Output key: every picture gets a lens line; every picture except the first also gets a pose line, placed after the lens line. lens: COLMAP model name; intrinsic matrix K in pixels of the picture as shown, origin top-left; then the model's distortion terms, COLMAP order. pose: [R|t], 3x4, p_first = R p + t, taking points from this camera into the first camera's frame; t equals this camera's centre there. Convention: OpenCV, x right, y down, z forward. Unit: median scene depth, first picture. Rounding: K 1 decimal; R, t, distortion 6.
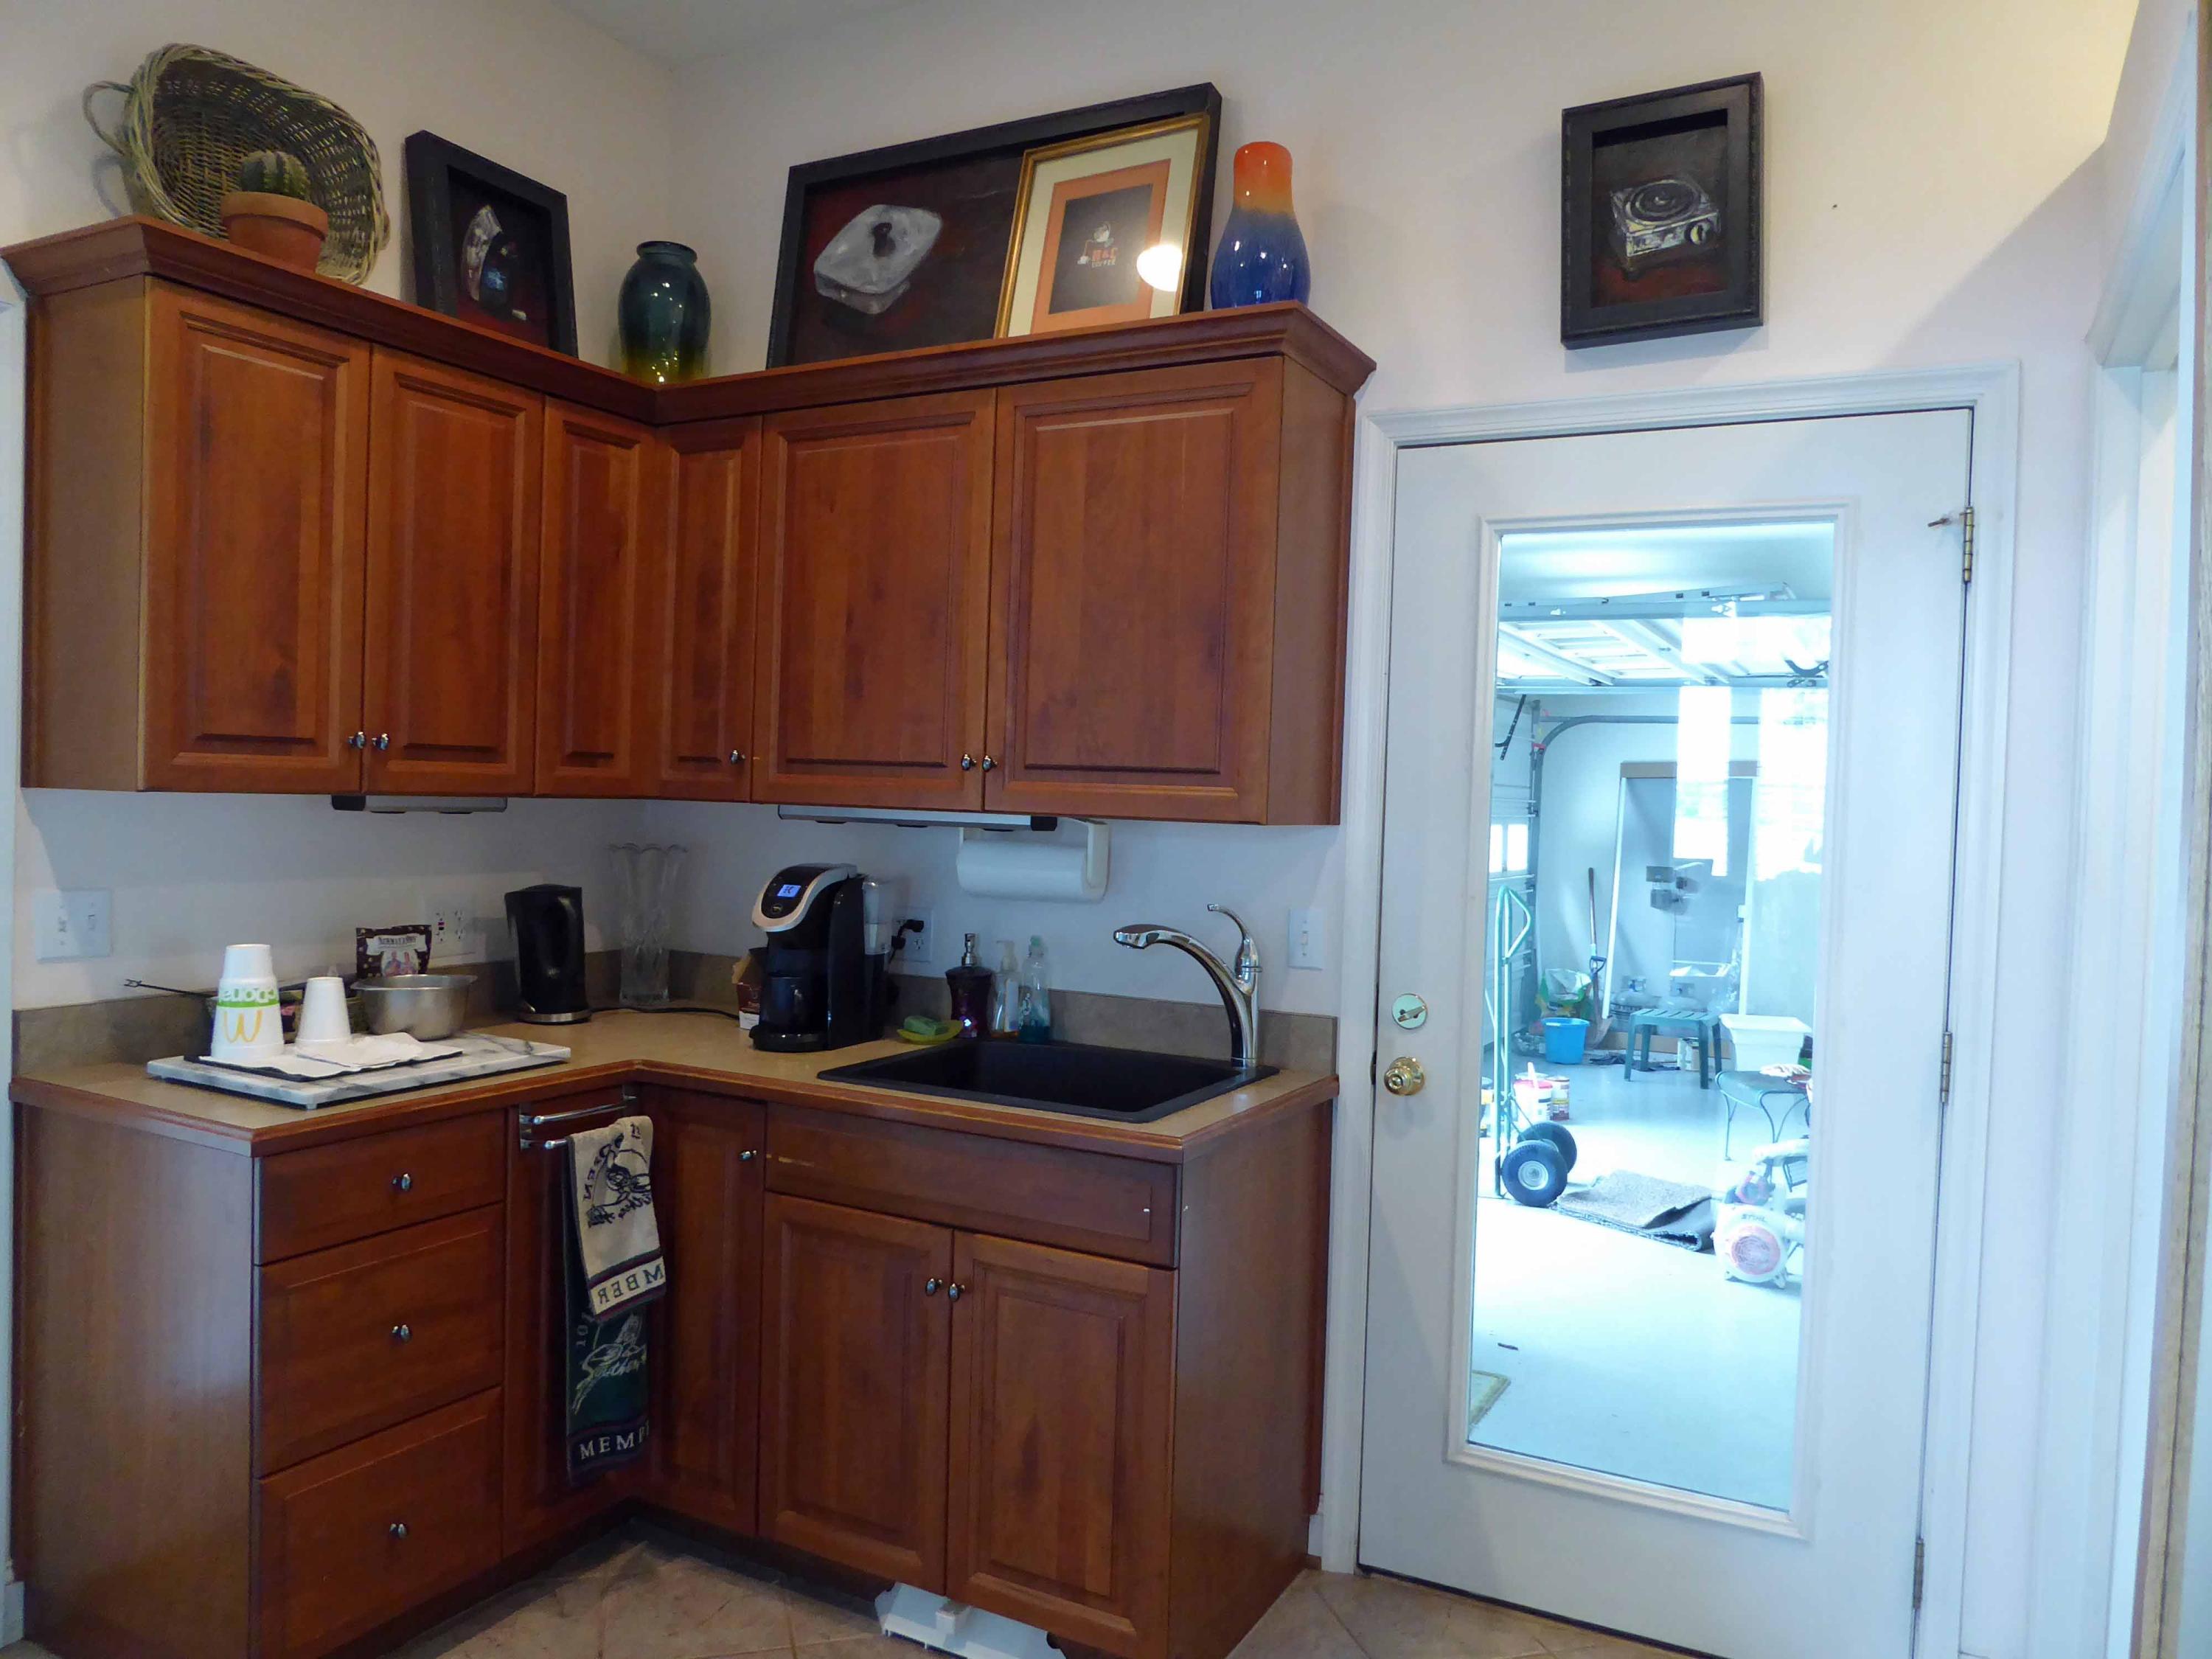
lens RADIAL K [[1593.5, 0, 1105.3], [0, 1593.5, 833.3], [0, 0, 1]] dist [-0.022487, -0.002691]
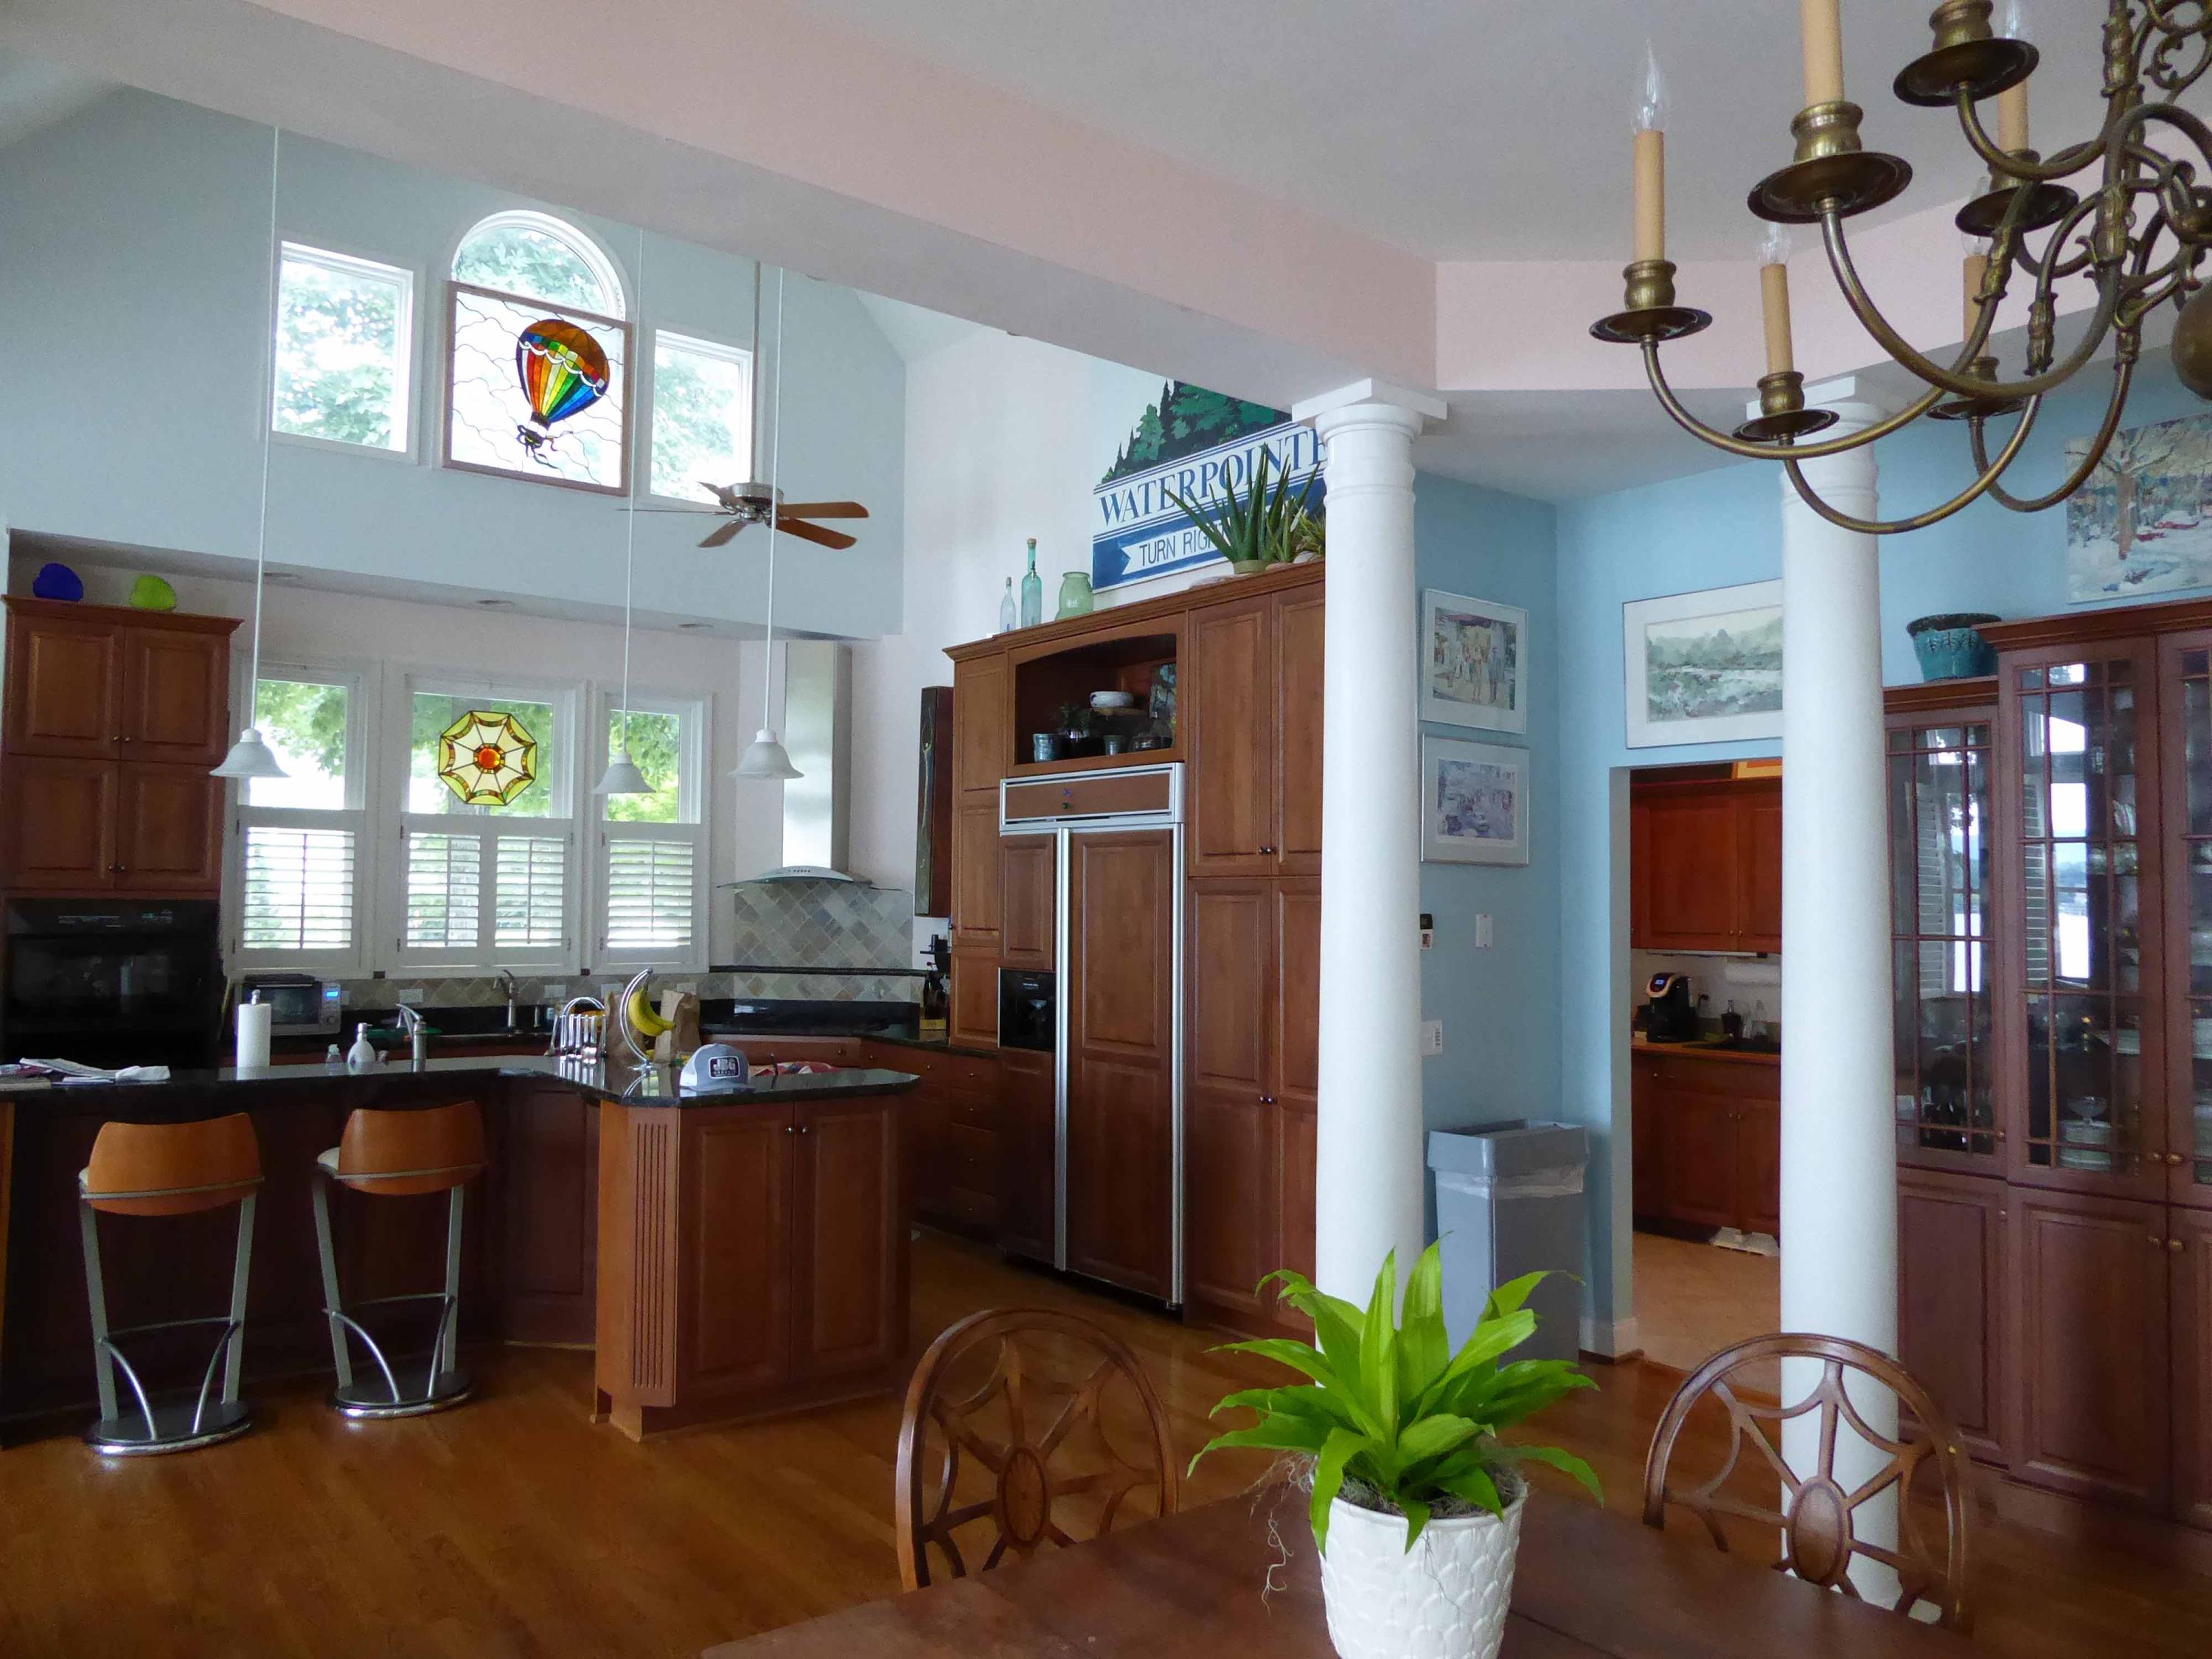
lens RADIAL K [[1593.5, 0, 1116.2], [0, 1593.5, 822.5], [0, 0, 1]] dist [-0.022487, -0.002691]
pose [[0.925271, -0.041559, -0.377023, -0.027577], [0.010173, 0.996341, -0.084859, -0.012946], [0.379170, 0.074683, 0.922308, -1.773287]]
